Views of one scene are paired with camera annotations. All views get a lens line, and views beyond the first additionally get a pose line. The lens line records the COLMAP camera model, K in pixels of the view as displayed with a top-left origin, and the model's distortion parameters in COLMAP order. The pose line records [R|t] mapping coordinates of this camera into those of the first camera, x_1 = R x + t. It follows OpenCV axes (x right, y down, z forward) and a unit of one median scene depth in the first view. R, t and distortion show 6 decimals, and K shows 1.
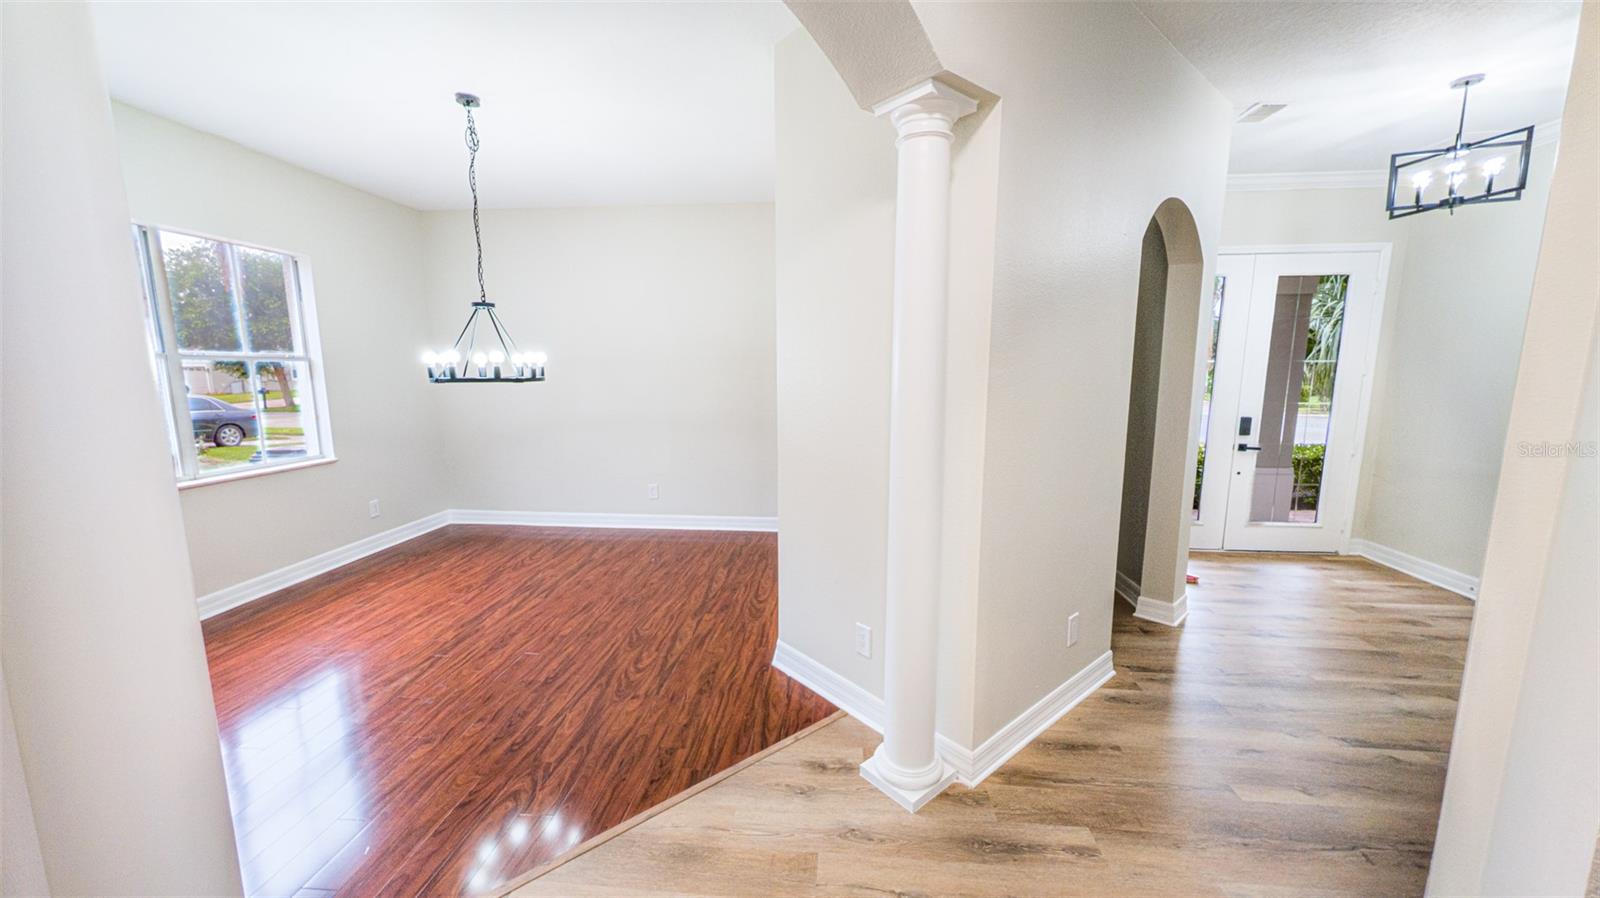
lens RADIAL K [[580.1, 0, 799.5], [0, 580.1, 452.7], [0, 0, 1]] dist [0.001316, 0.000228]
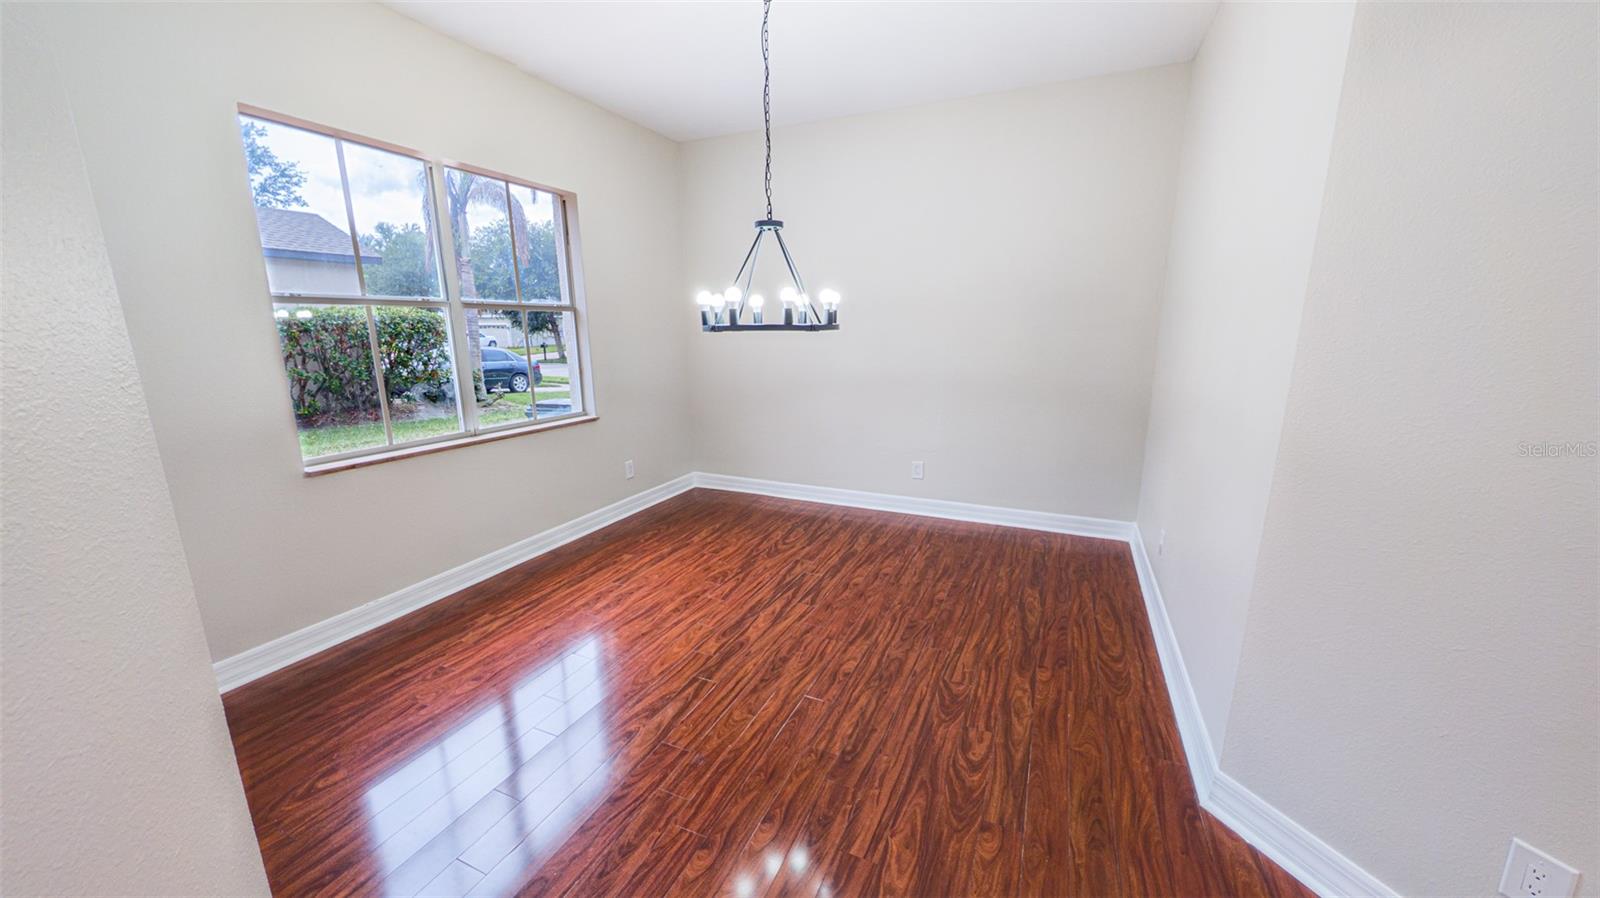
lens RADIAL K [[580.1, 0, 802.2], [0, 580.1, 448.7], [0, 0, 1]] dist [0.001316, 0.000228]
pose [[0.945630, 0.062608, -0.319161, -0.221442], [-0.041466, 0.996497, 0.072618, -0.023352], [0.322590, -0.055435, 0.944914, 0.265302]]
